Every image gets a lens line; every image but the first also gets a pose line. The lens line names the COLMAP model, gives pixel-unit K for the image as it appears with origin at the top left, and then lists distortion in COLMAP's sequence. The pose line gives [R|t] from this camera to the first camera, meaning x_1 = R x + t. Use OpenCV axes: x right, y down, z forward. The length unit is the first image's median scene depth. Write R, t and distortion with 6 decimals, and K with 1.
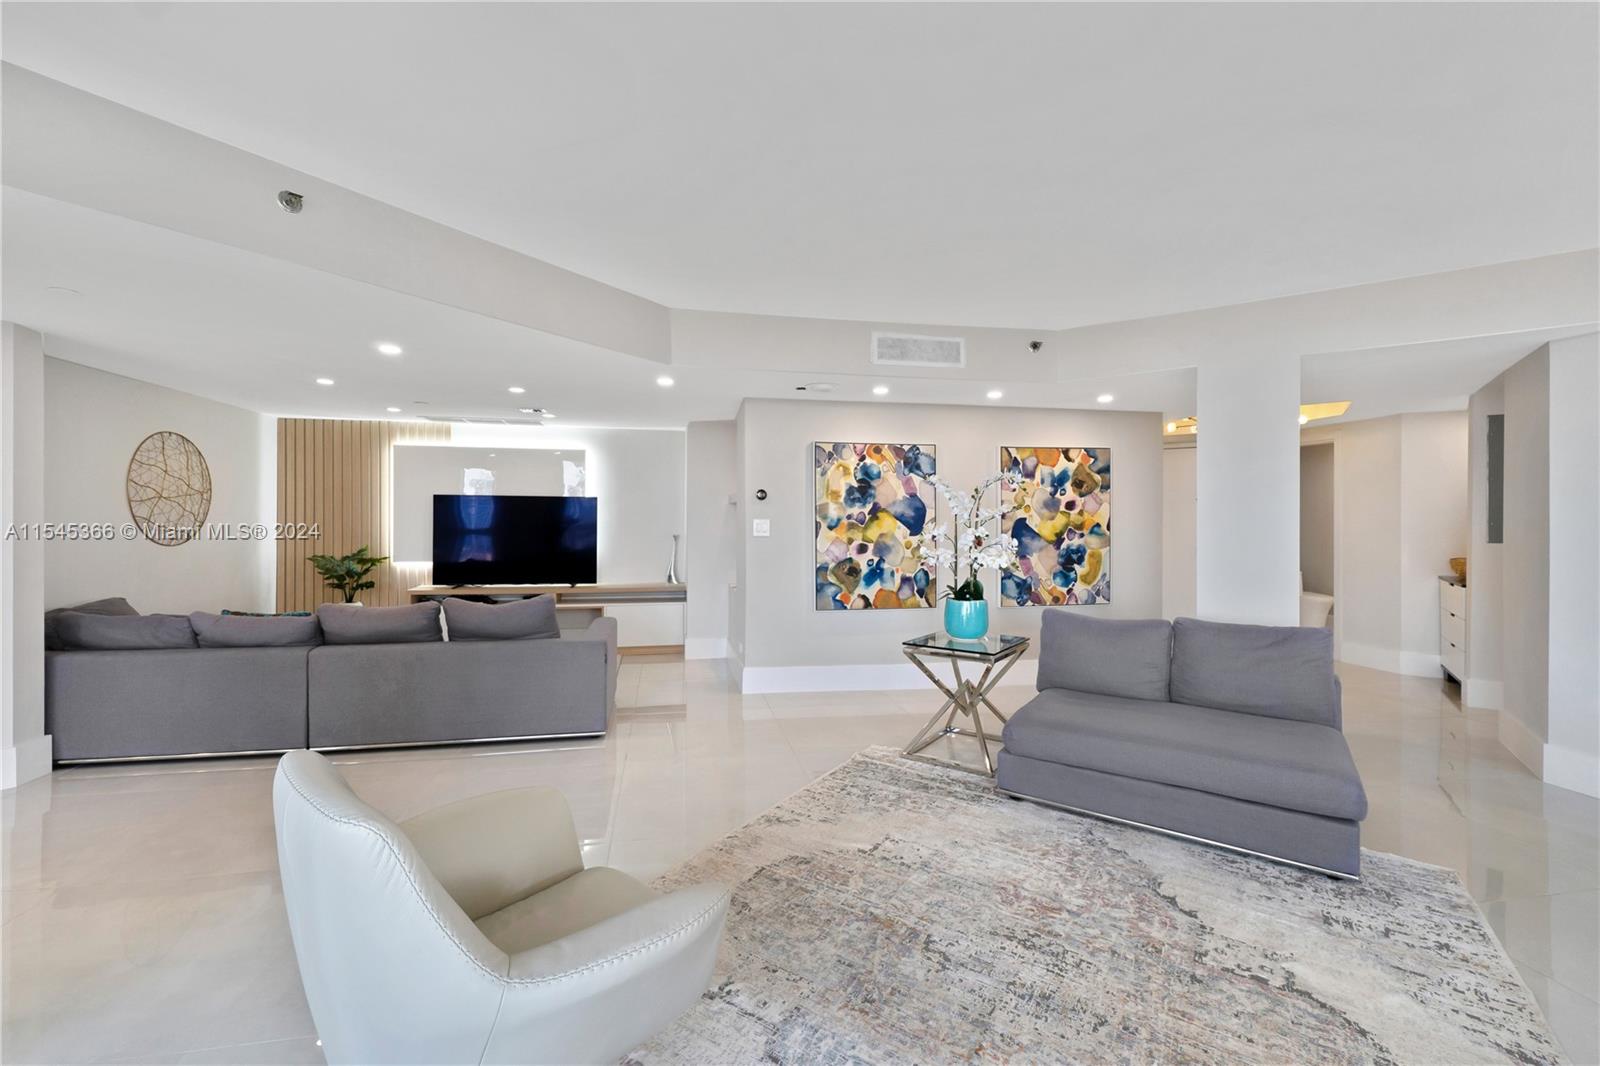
lens RADIAL K [[677.4, 0, 787.2], [0, 677.4, 522.1], [0, 0, 1]] dist [0.015816, -0.000068]
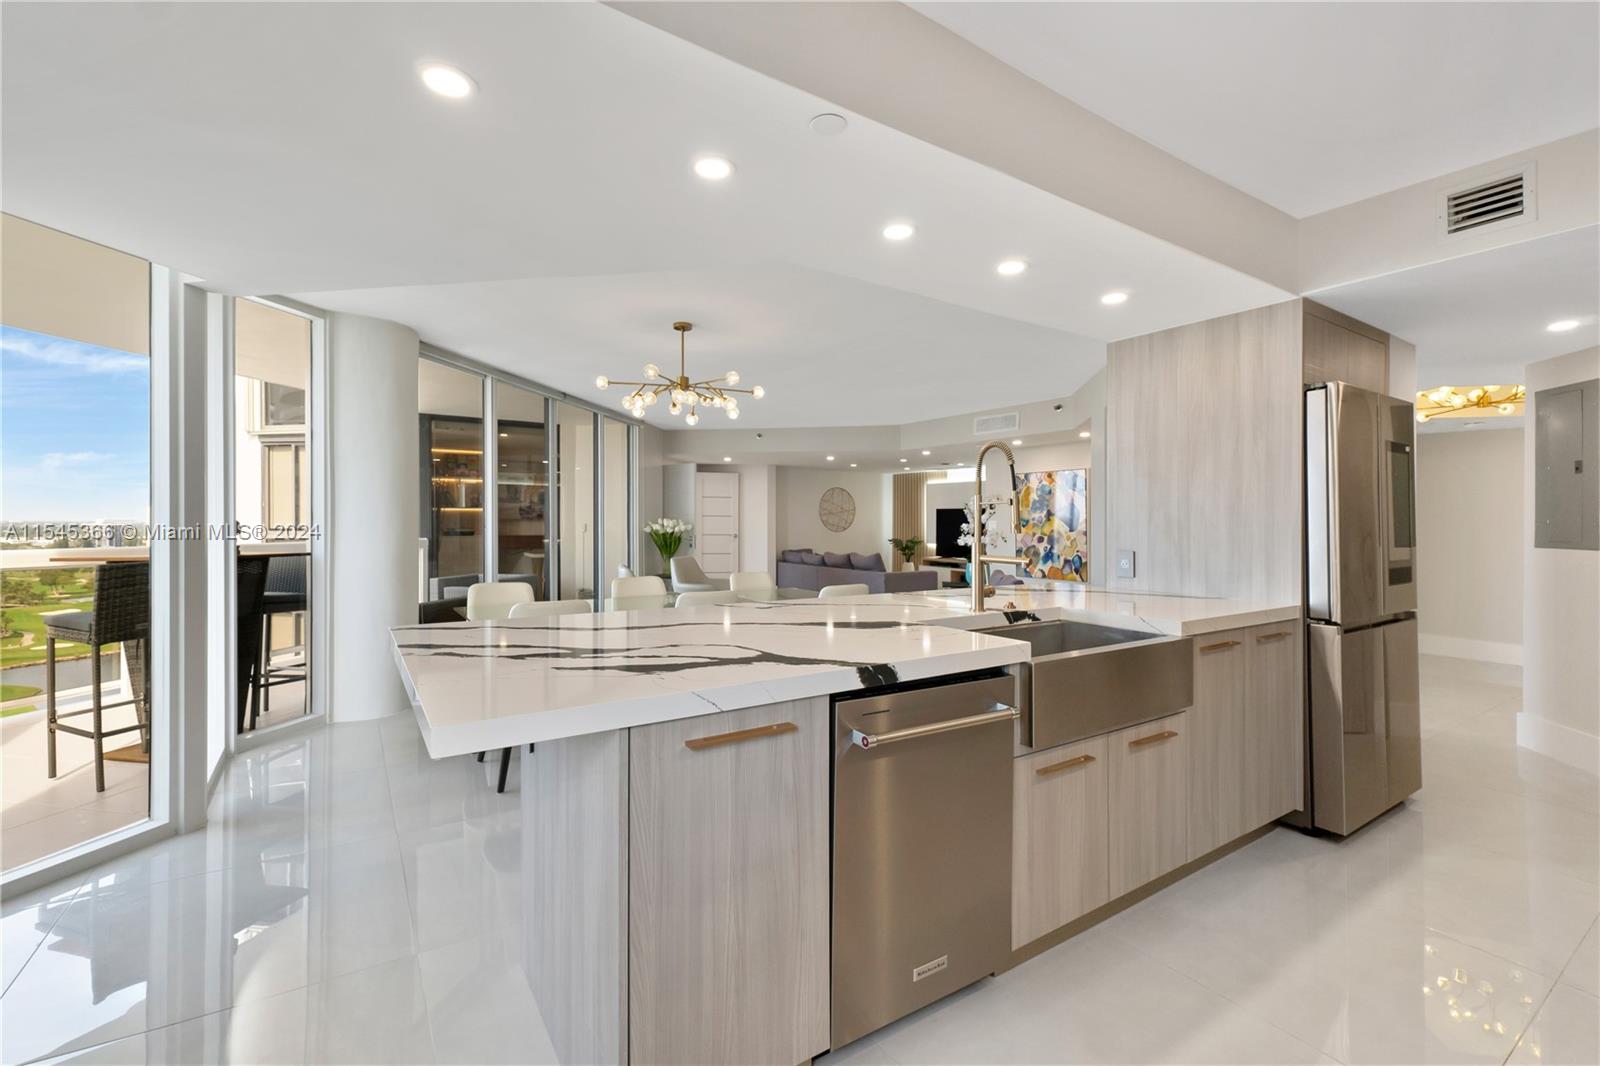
lens RADIAL K [[661.5, 0, 802.5], [0, 661.5, 521.3], [0, 0, 1]] dist [0.001071, 0.000052]
pose [[0.397061, -0.002283, -0.917789, 1.226884], [-0.007484, 0.999956, -0.005726, 0.009646], [0.917762, 0.009142, 0.397026, -0.101853]]
